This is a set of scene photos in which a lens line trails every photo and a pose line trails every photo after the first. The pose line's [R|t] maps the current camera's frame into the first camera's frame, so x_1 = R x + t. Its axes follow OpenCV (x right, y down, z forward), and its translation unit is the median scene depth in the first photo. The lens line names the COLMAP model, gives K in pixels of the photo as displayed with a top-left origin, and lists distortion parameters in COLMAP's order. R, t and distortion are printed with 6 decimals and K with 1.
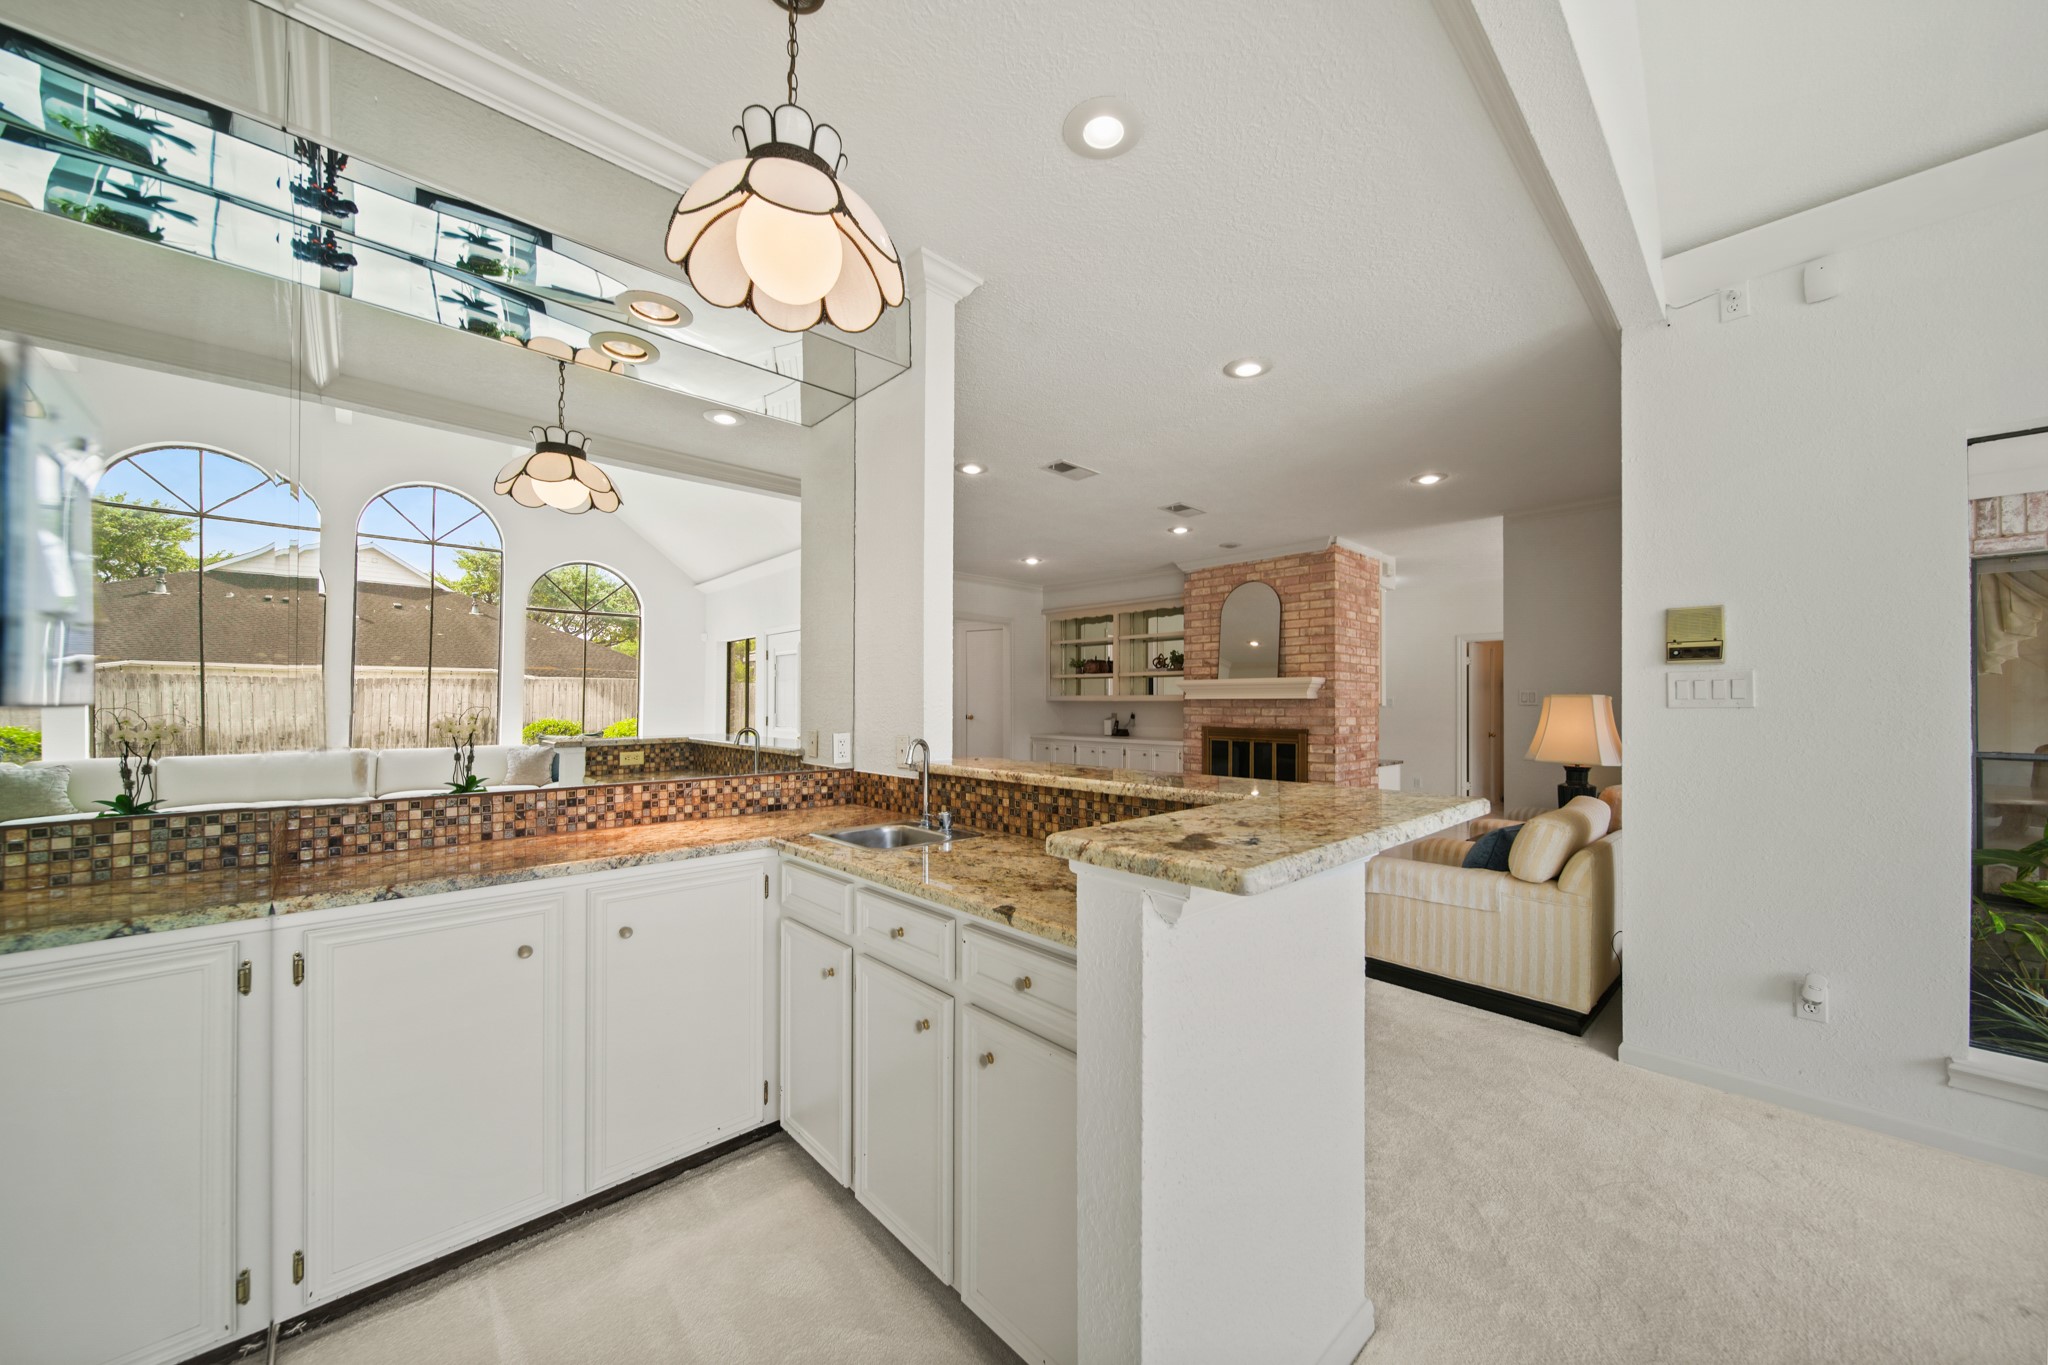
lens RADIAL K [[723.1, 0, 1026.6], [0, 723.1, 708.5], [0, 0, 1]] dist [-0.000915, -0.000074]
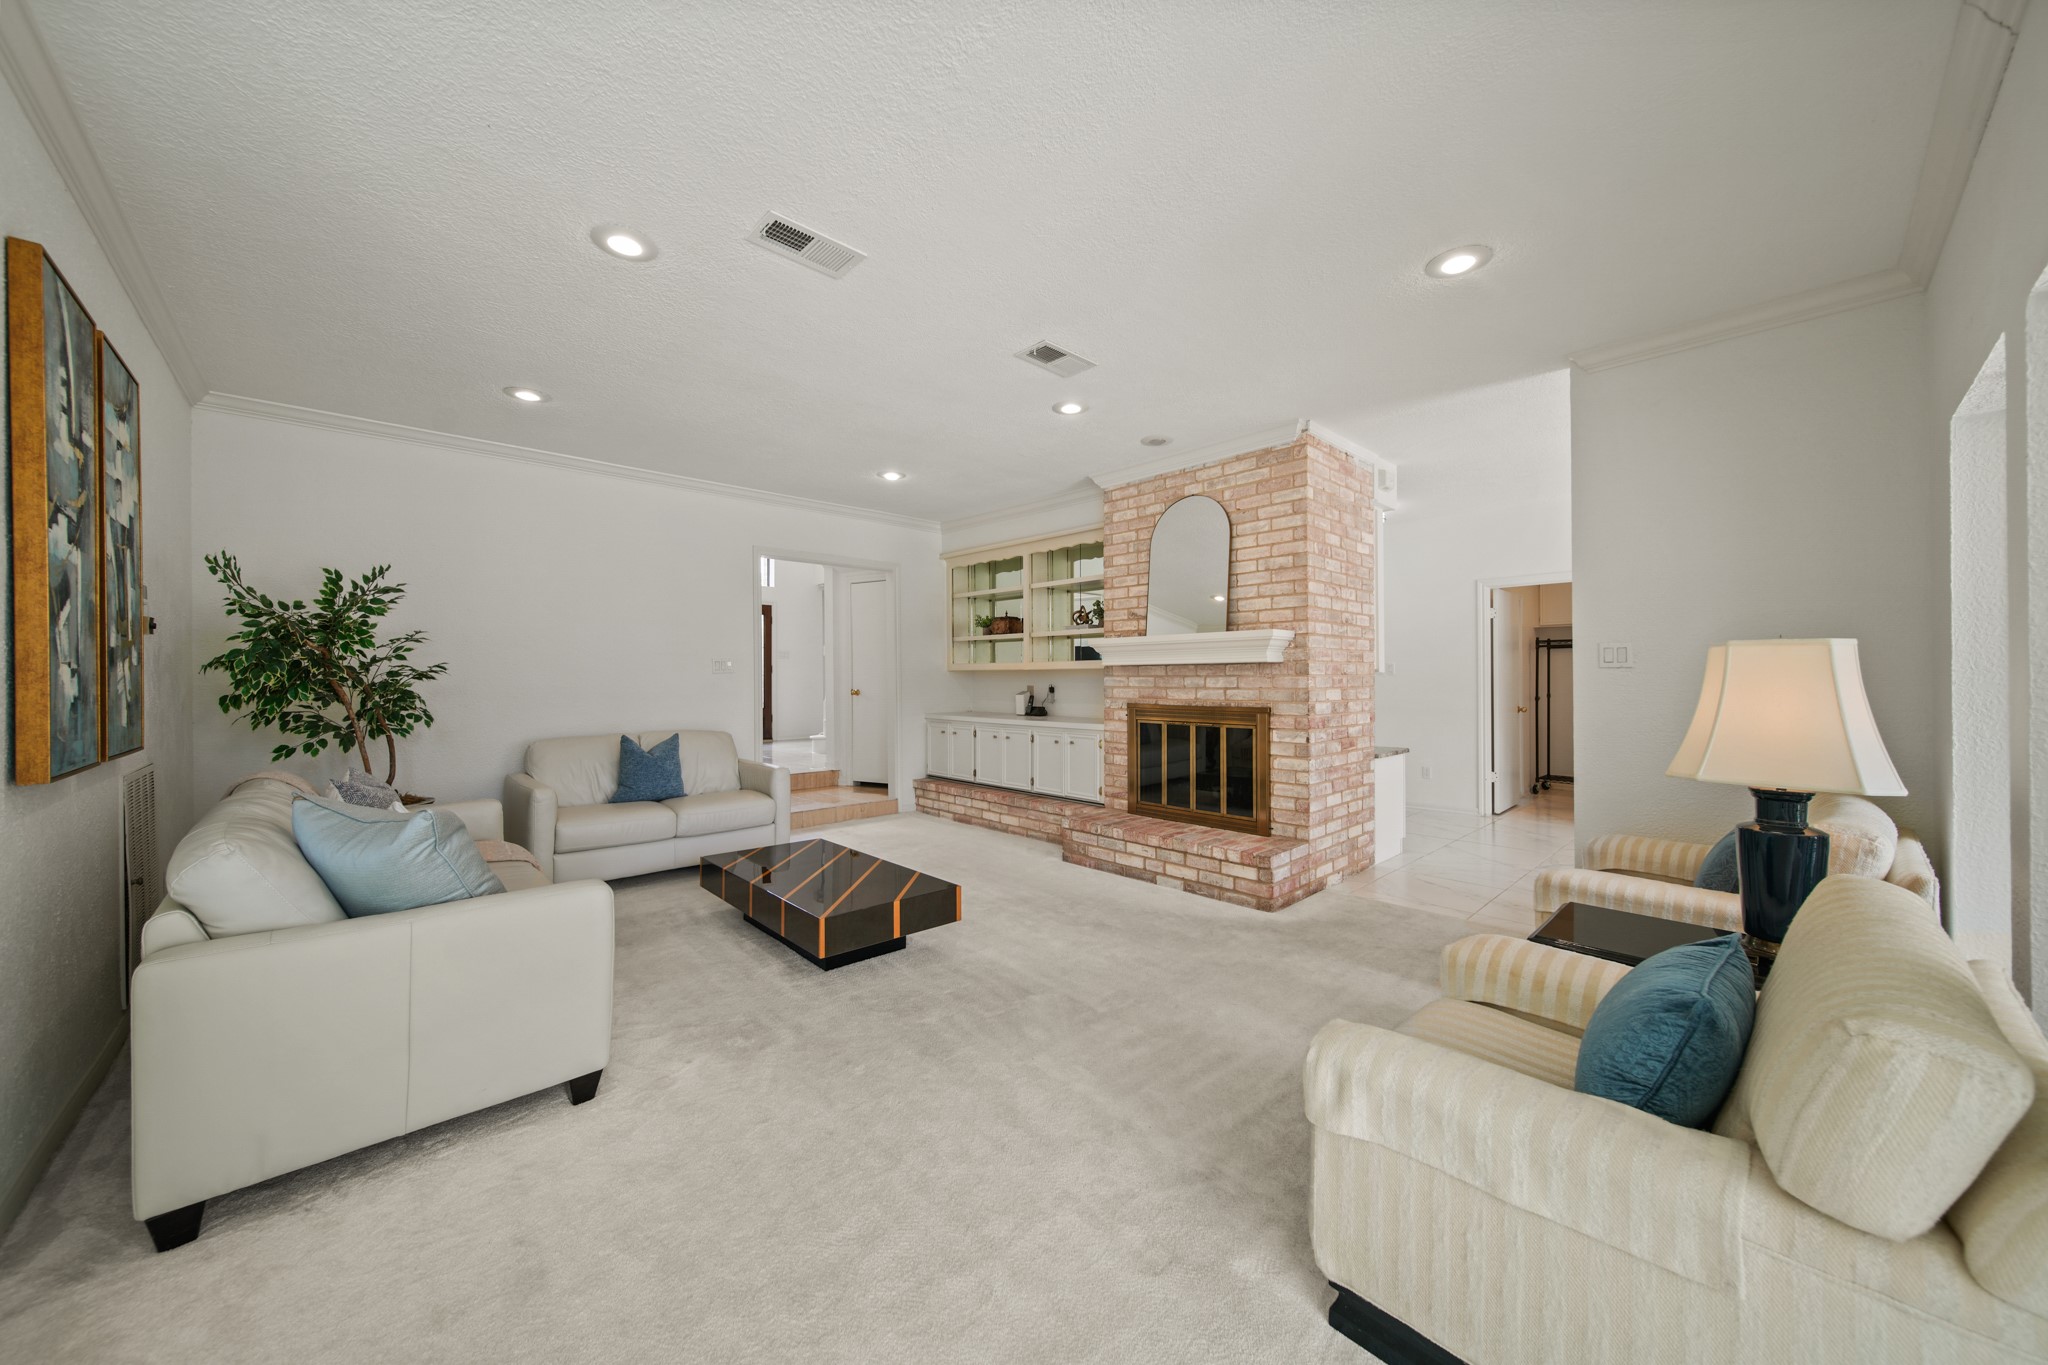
lens RADIAL K [[718.4, 0, 1027.3], [0, 718.4, 683.9], [0, 0, 1]] dist [-0.000796, -0.000224]
pose [[0.999959, -0.008959, -0.001132, 0.150896], [0.008964, 0.999951, 0.004258, 0.001649], [0.001094, -0.004268, 0.999990, 0.302328]]
